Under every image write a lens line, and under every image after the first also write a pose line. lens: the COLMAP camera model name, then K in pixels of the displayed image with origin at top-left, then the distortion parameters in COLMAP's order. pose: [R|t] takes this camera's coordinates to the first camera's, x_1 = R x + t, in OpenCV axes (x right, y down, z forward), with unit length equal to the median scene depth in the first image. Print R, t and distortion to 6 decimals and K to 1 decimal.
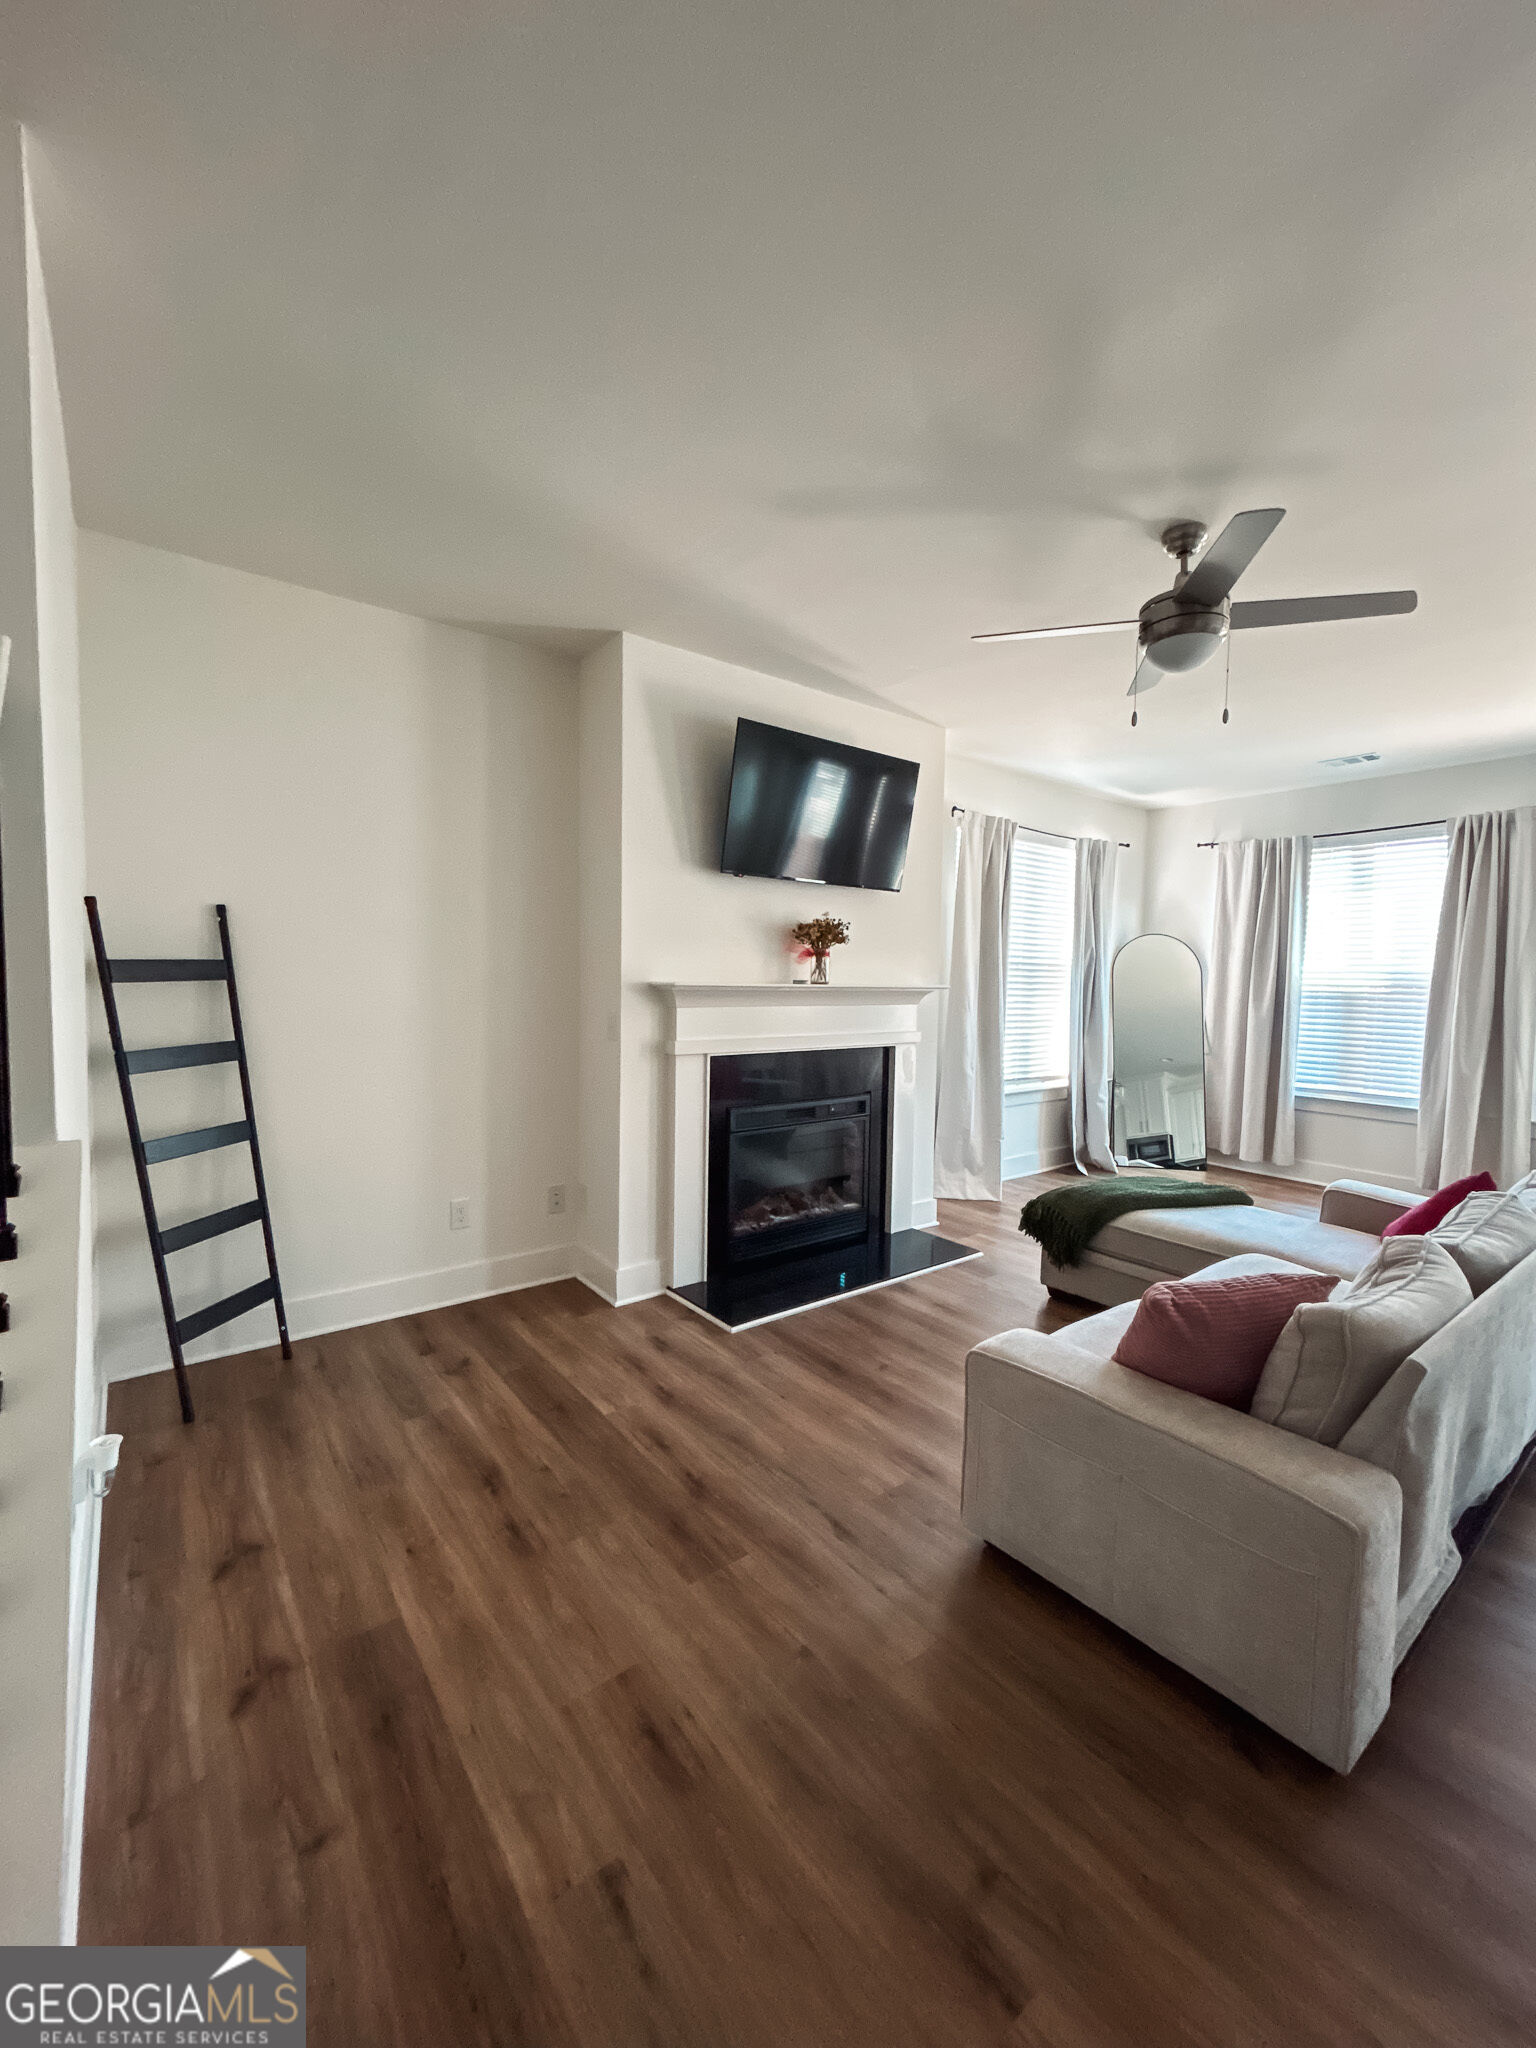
lens RADIAL K [[822.3, 0, 768.0], [0, 822.3, 1024.0], [0, 0, 1]] dist [-0.010108, 0.003018]
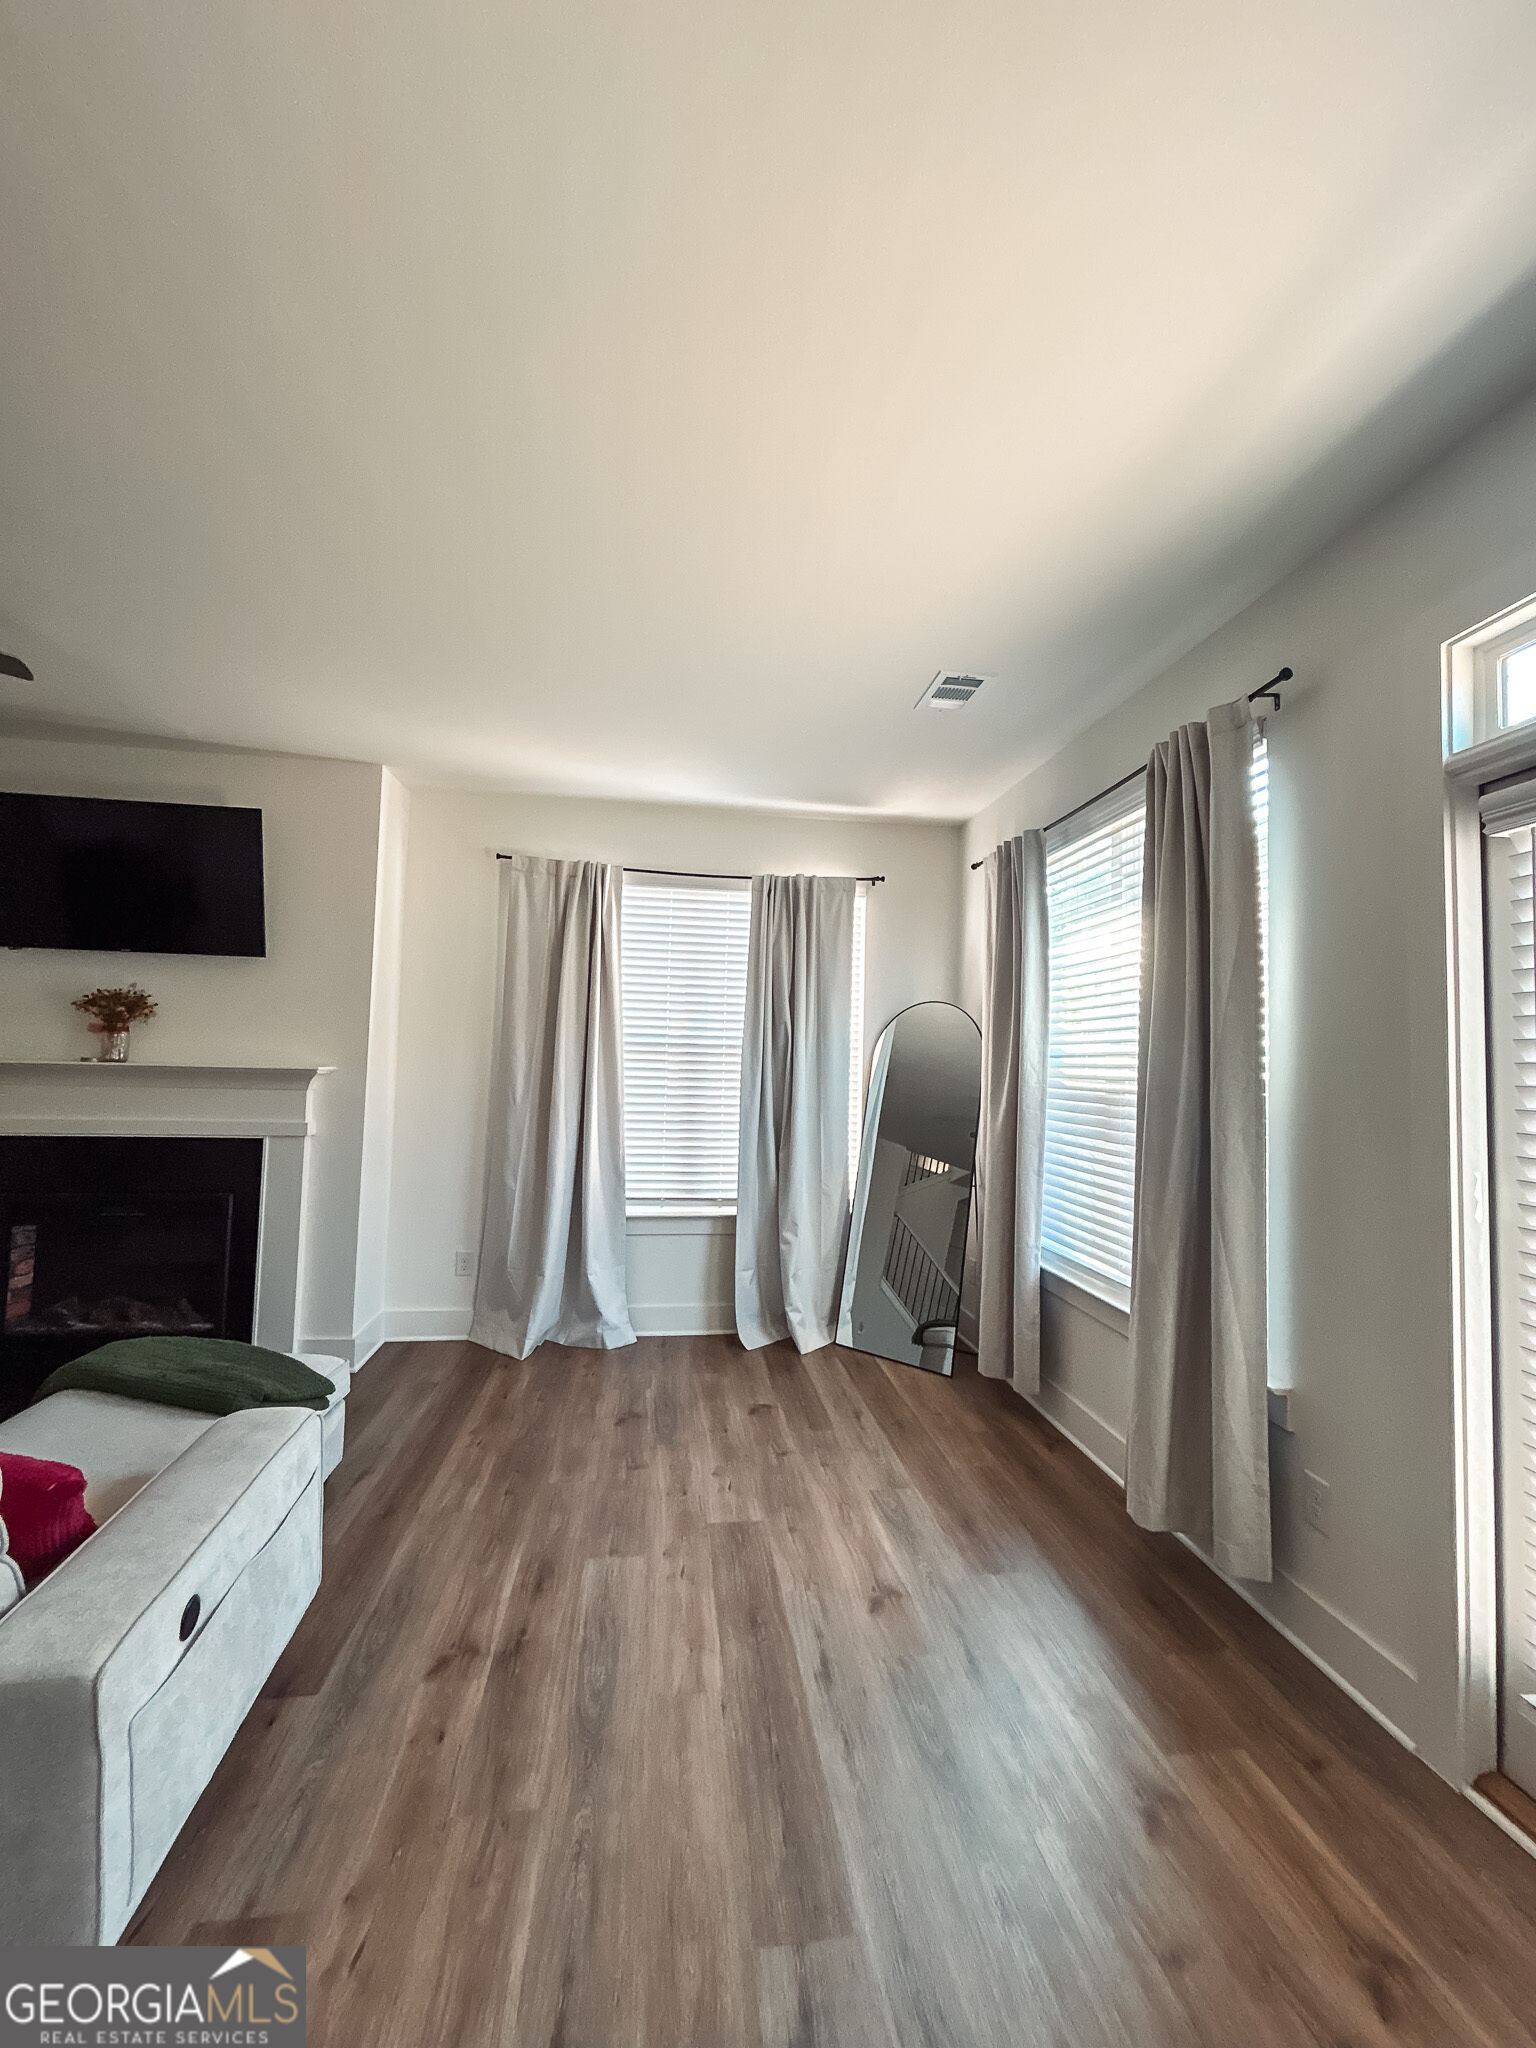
lens RADIAL K [[823.4, 0, 768.0], [0, 823.4, 1024.0], [0, 0, 1]] dist [0.003602, 0.000276]
pose [[0.869298, -0.019647, -0.493899, 0.989773], [-0.038738, 0.993428, -0.107700, -0.018286], [0.492769, 0.112756, 0.862824, 0.498112]]
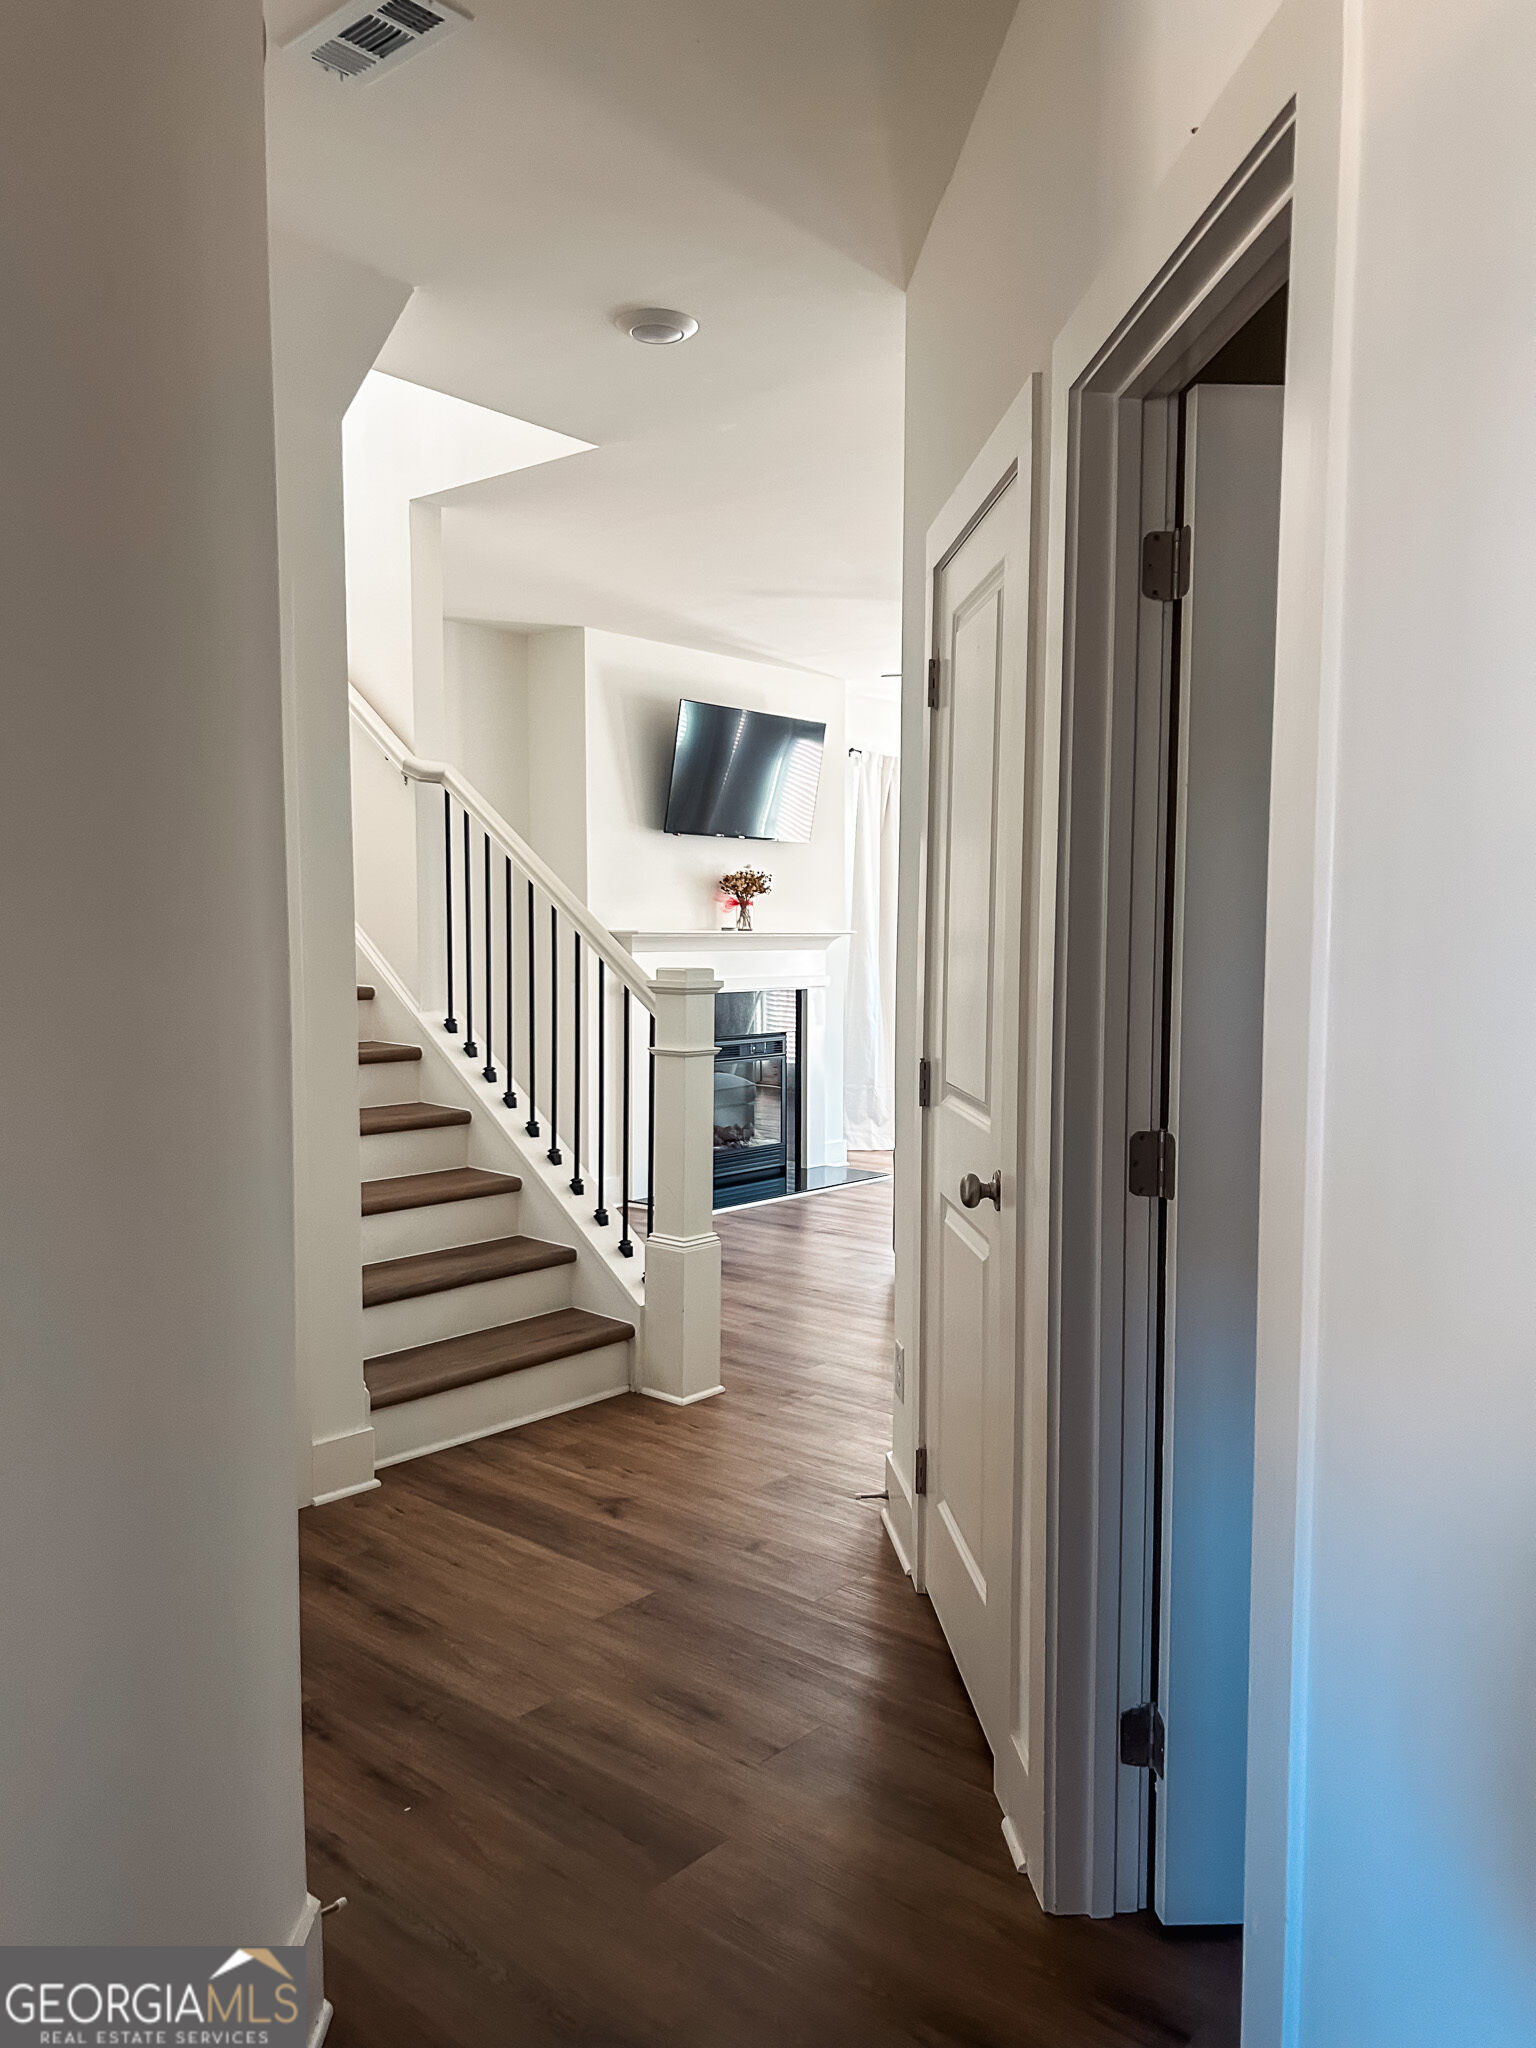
lens RADIAL K [[1514.8, 0, 771.1], [0, 1514.8, 1058.9], [0, 0, 1]] dist [0.003924, -0.000693]
pose [[0.980017, -0.030441, 0.196572, -0.266068], [0.024631, 0.999186, 0.031936, 0.051113], [-0.197385, -0.026456, 0.979969, -0.865869]]
